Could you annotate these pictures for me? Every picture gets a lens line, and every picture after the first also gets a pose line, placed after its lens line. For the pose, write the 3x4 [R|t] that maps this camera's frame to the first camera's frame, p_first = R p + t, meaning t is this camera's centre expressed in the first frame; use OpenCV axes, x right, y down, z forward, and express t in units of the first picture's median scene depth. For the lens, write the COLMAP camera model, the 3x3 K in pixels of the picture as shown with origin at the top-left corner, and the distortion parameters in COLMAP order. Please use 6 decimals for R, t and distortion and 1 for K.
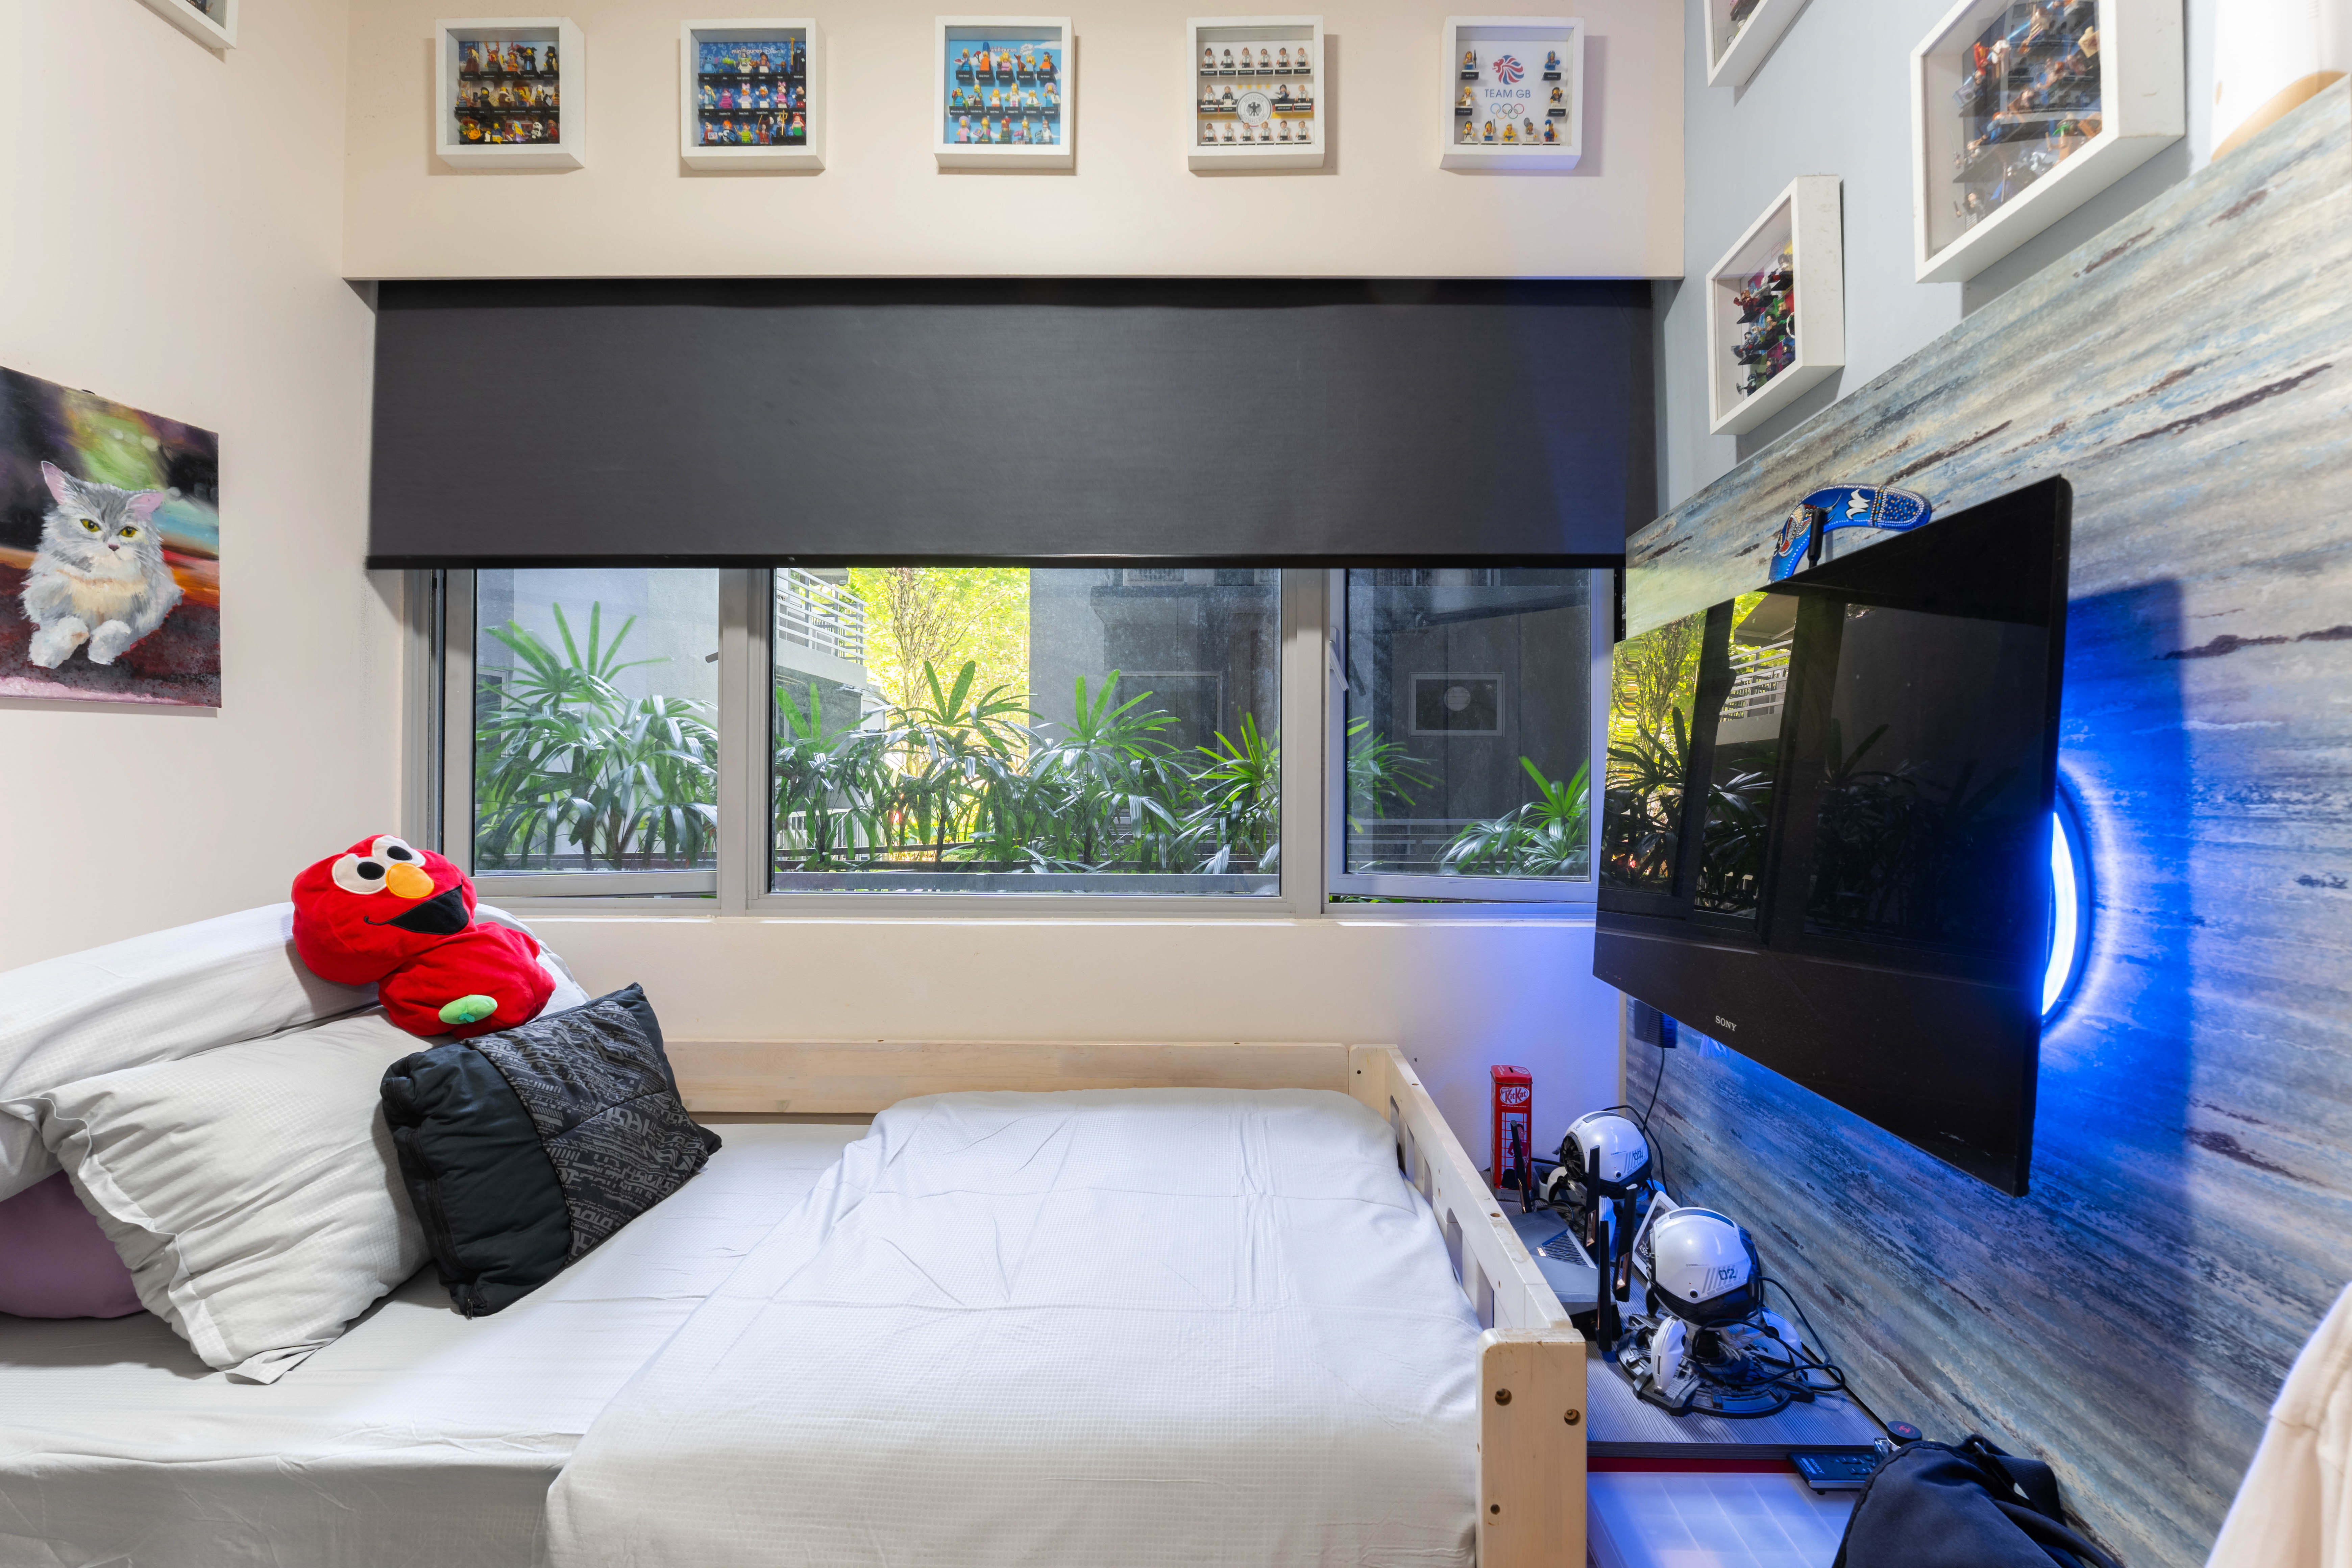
lens RADIAL K [[973.5, 0, 1181.4], [0, 973.5, 784.0], [0, 0, 1]] dist [-0.001879, 0.000162]
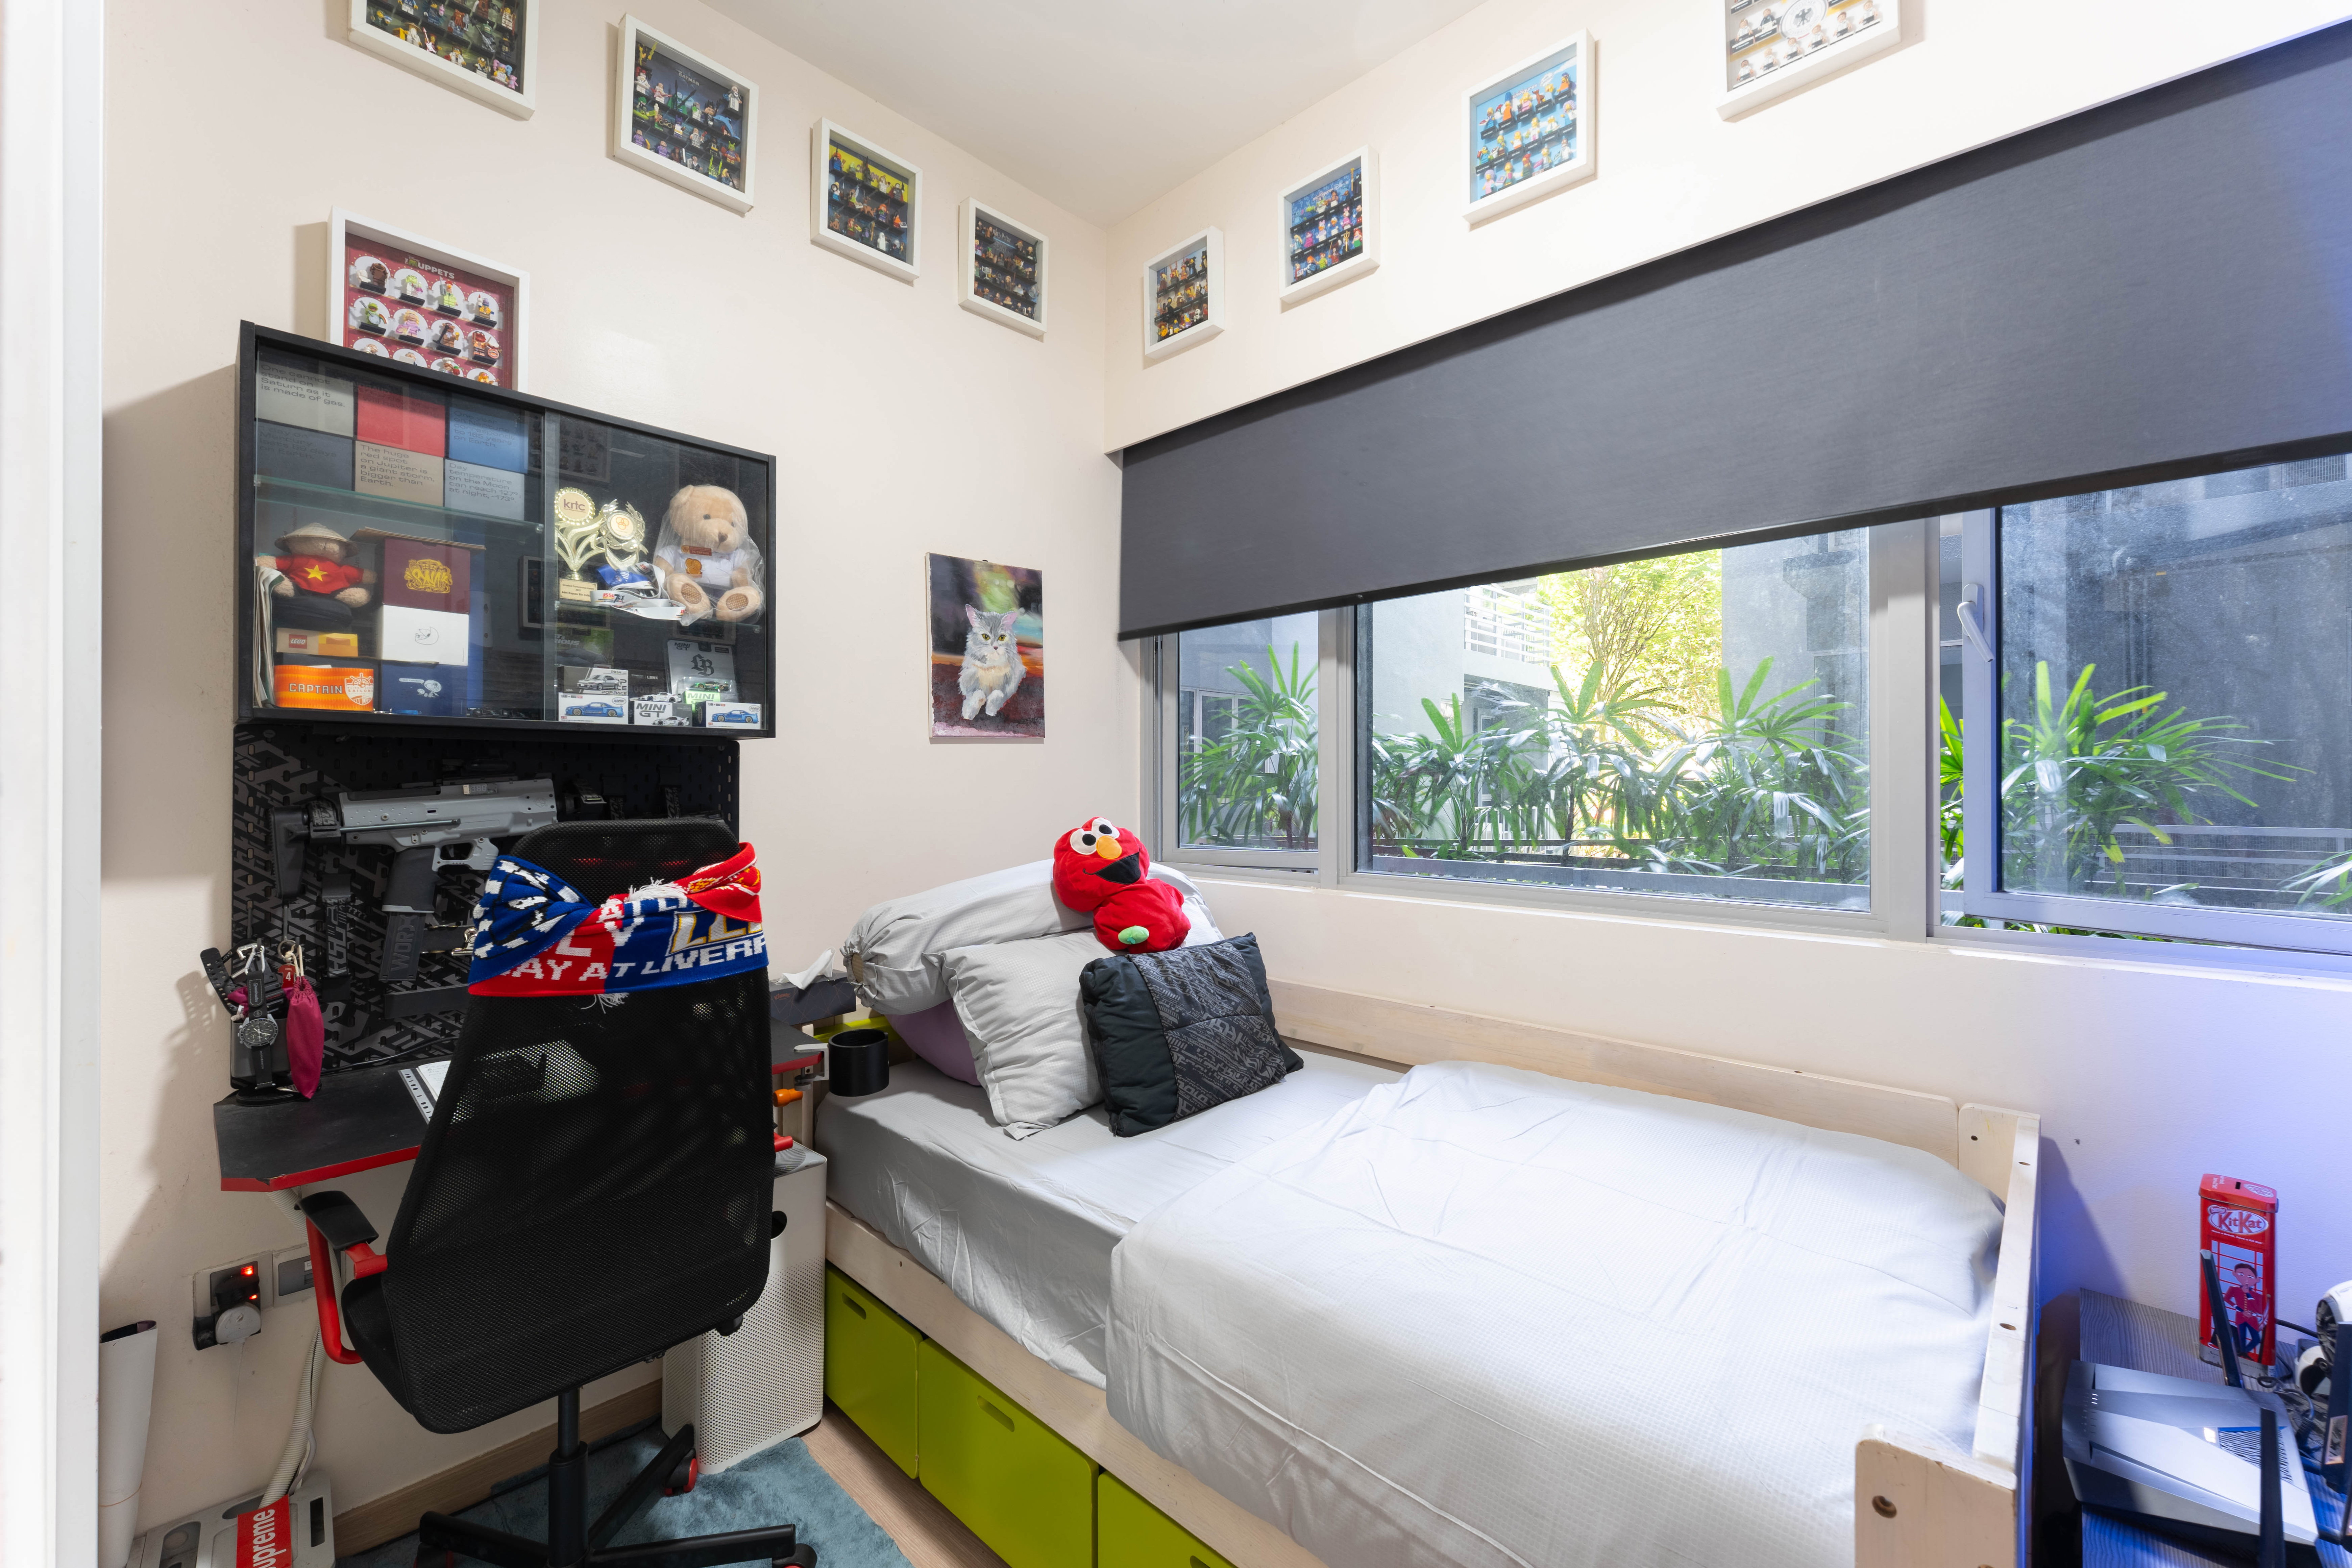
lens RADIAL K [[916.0, 0, 1184.0], [0, 916.0, 781.3], [0, 0, 1]] dist [0.002067, 0.000125]
pose [[0.748872, -0.005315, -0.662693, 0.199289], [0.005912, 0.999982, -0.001339, -0.001434], [0.662688, -0.002915, 0.748890, 0.000361]]
